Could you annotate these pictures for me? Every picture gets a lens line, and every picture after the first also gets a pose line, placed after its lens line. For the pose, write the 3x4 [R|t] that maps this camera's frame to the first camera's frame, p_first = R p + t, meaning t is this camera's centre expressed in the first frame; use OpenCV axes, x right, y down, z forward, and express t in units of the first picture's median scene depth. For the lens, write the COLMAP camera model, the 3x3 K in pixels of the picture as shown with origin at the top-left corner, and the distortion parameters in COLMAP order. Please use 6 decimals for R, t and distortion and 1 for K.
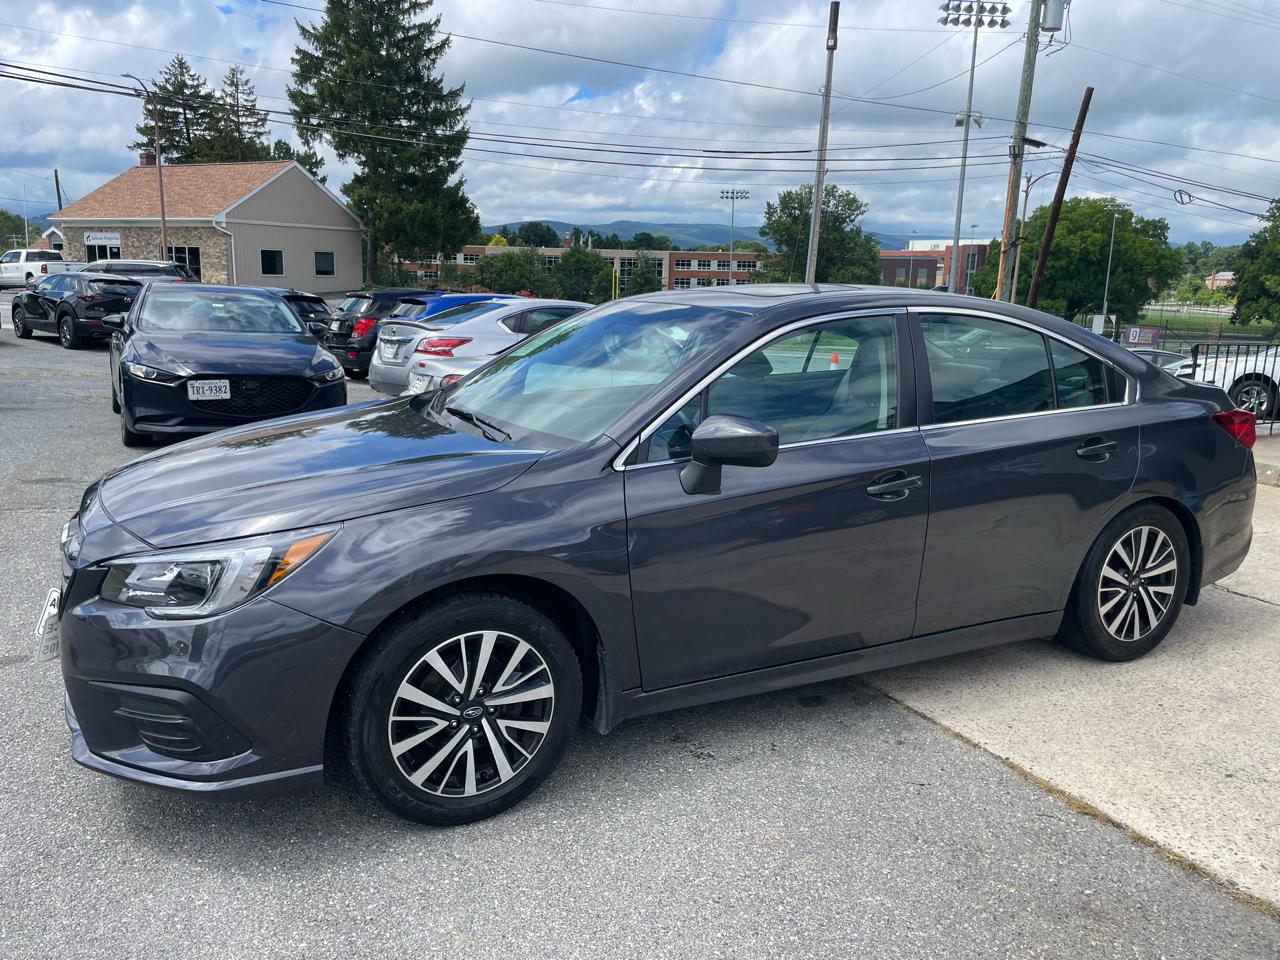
lens RADIAL K [[980.9, 0, 629.6], [0, 980.9, 466.8], [0, 0, 1]] dist [0.092588, -0.137931]
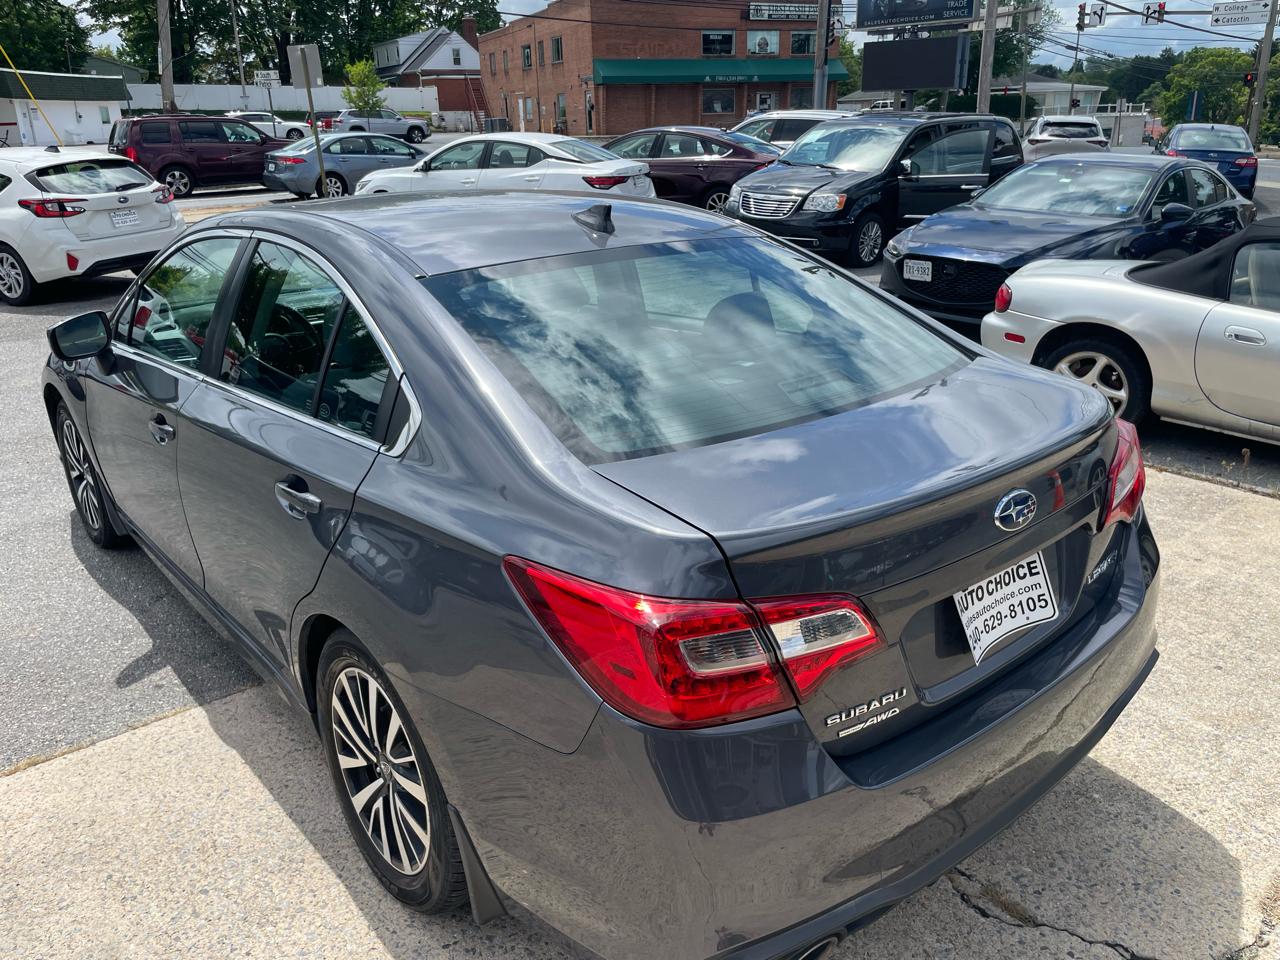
lens RADIAL K [[966.7, 0, 650.2], [0, 966.7, 474.7], [0, 0, 1]] dist [0.087138, -0.120889]
pose [[0.231719, 0.304633, -0.923853, 0.084063], [-0.161131, 0.948602, 0.272380, -0.018048], [0.959345, 0.085746, 0.268896, 0.082314]]
